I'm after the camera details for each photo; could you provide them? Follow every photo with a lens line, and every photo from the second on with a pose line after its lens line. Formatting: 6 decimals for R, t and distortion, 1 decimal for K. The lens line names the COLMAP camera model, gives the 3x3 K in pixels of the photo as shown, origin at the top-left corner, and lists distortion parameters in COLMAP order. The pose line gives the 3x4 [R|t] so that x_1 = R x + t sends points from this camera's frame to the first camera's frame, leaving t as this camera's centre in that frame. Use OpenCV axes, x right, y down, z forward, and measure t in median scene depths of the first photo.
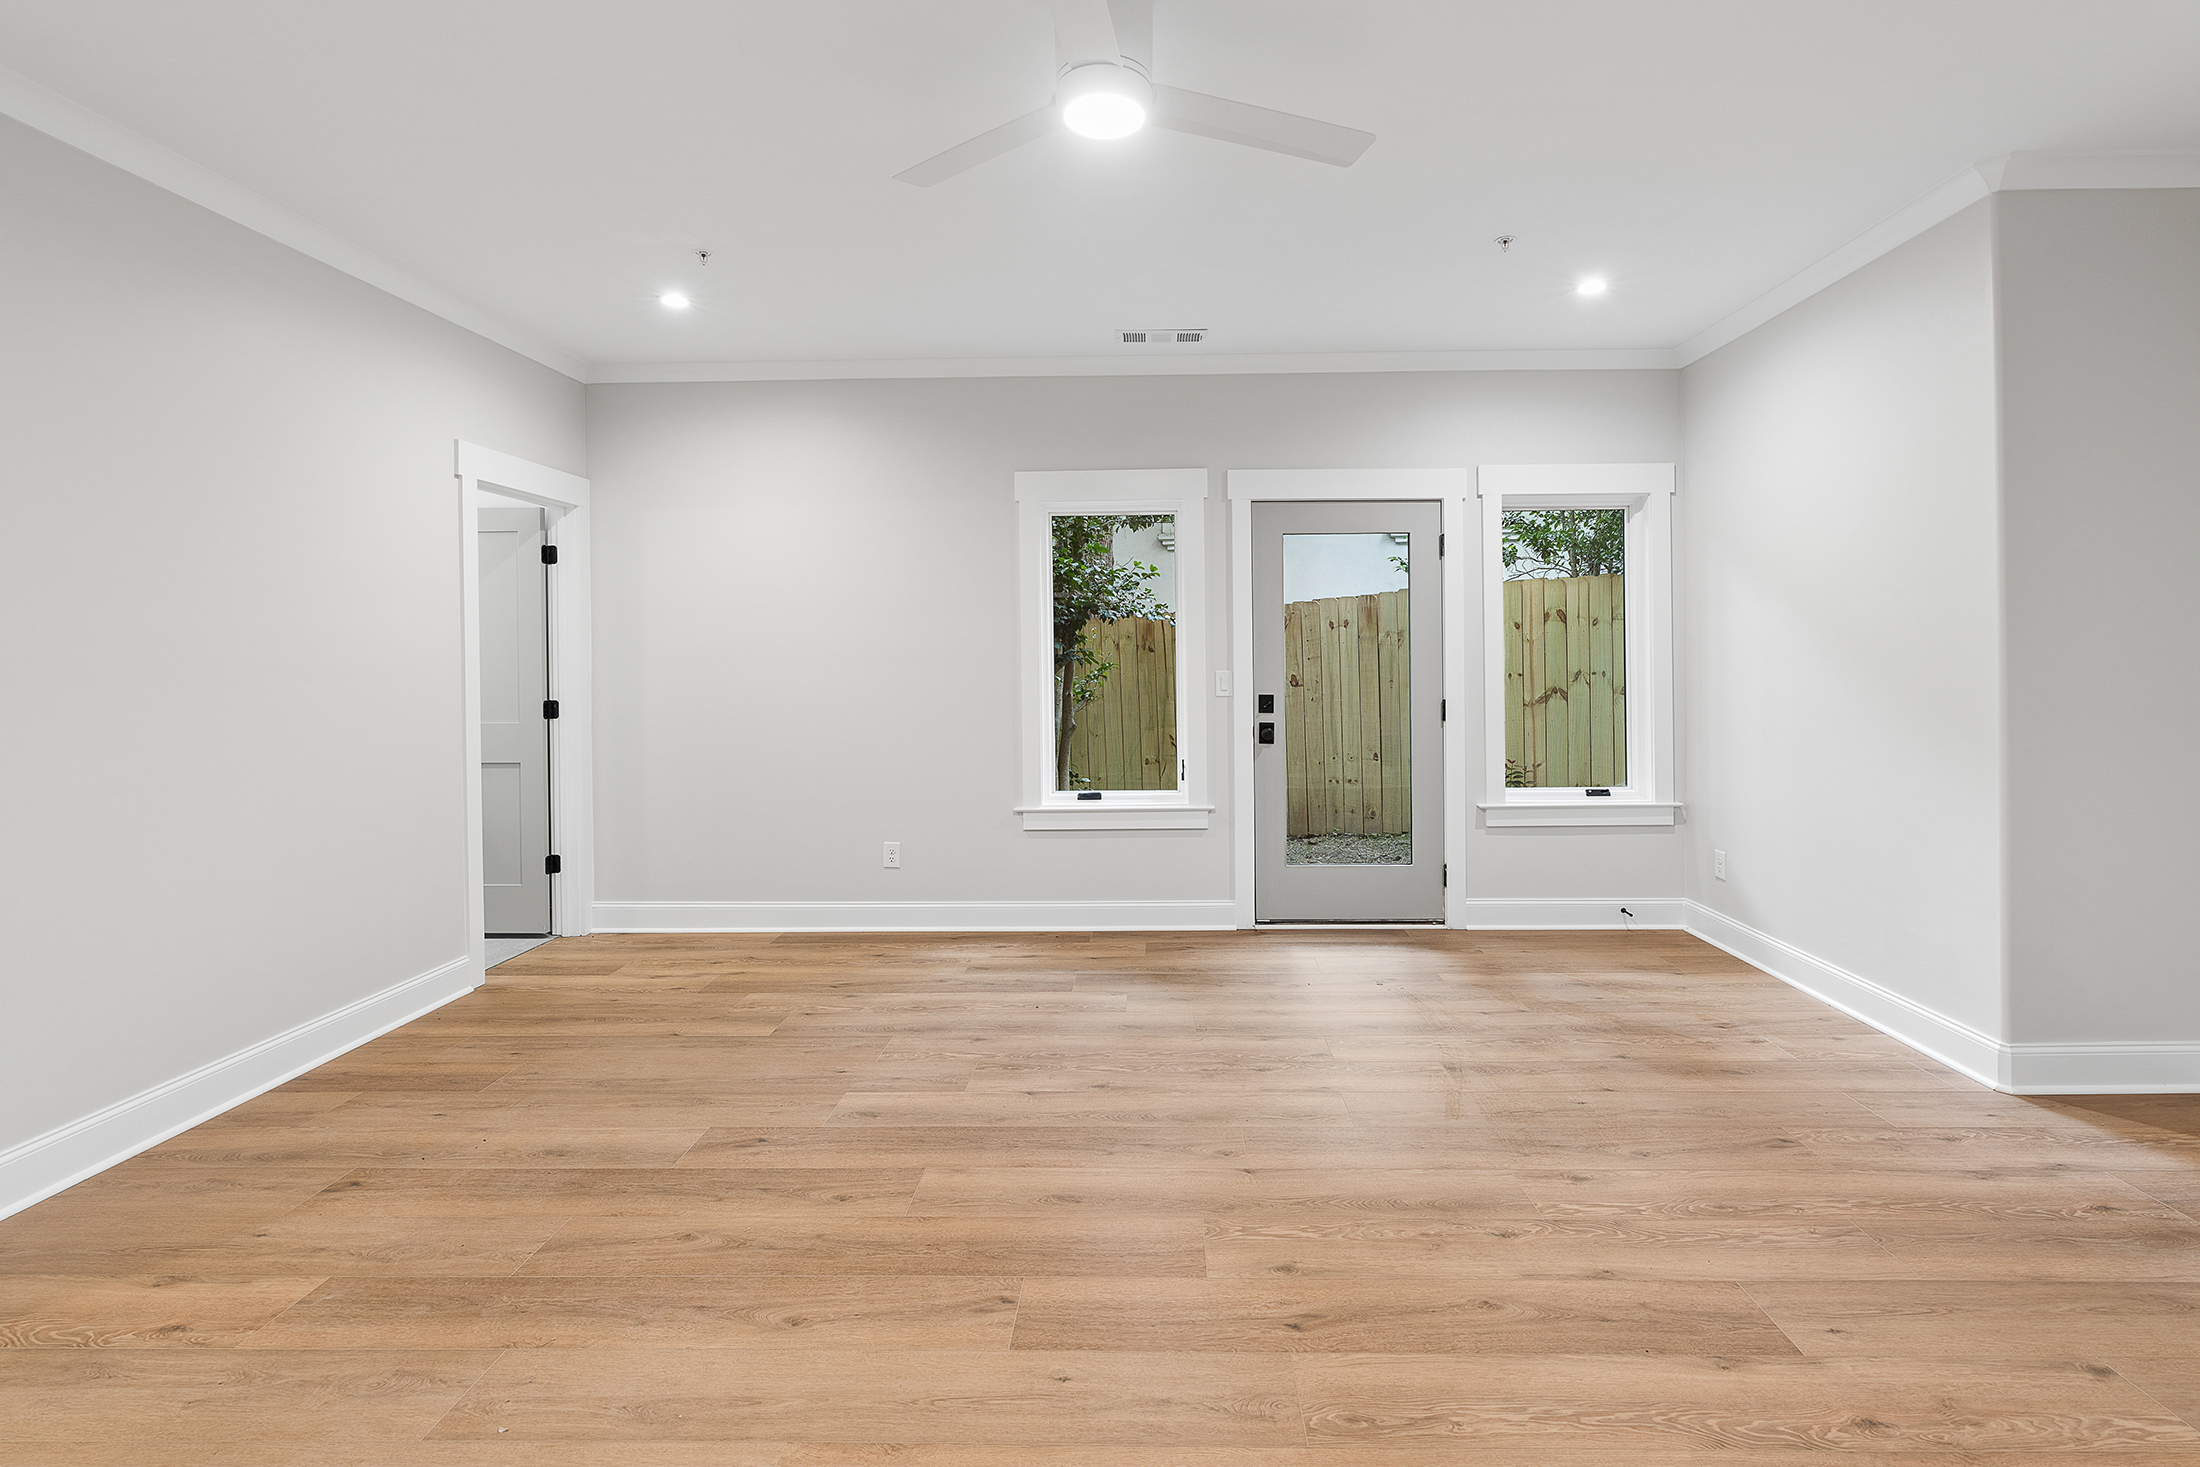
lens RADIAL K [[995.8, 0, 1132.1], [0, 995.8, 657.9], [0, 0, 1]] dist [-0.008694, 0.003194]
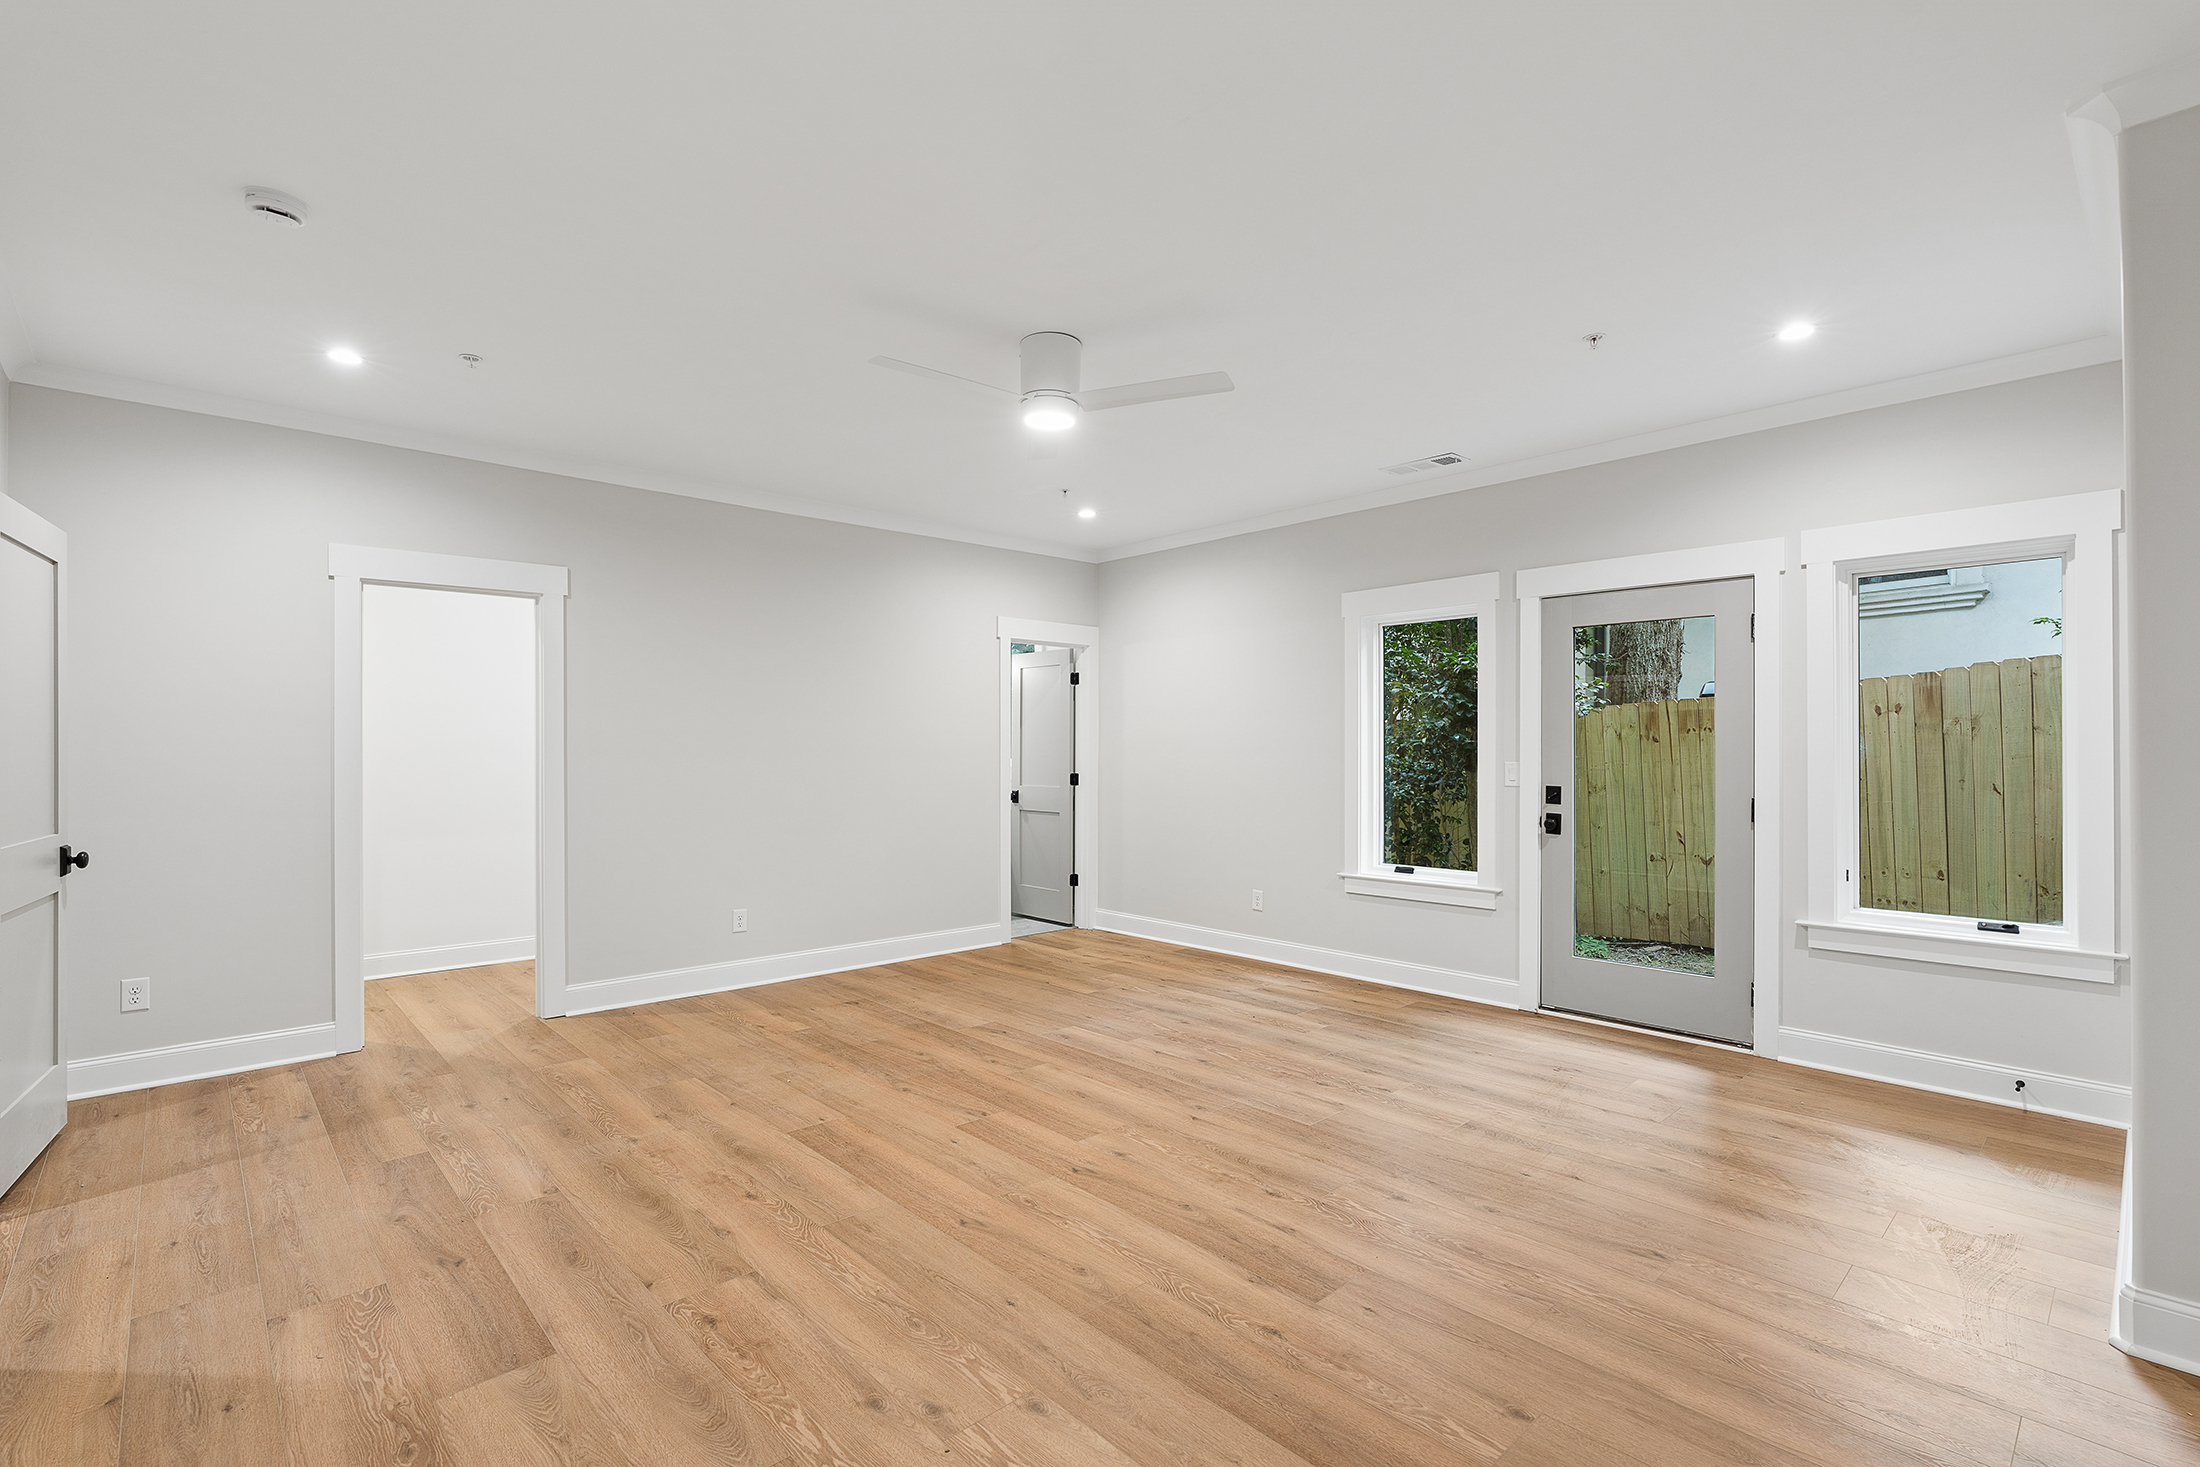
lens RADIAL K [[995.8, 0, 1132.0], [0, 995.8, 741.0], [0, 0, 1]] dist [-0.008694, 0.003194]
pose [[0.708521, 0.003479, -0.705681, 0.612922], [-0.004849, 0.999988, 0.000062, -0.008504], [0.705673, 0.003378, 0.708530, -0.033448]]
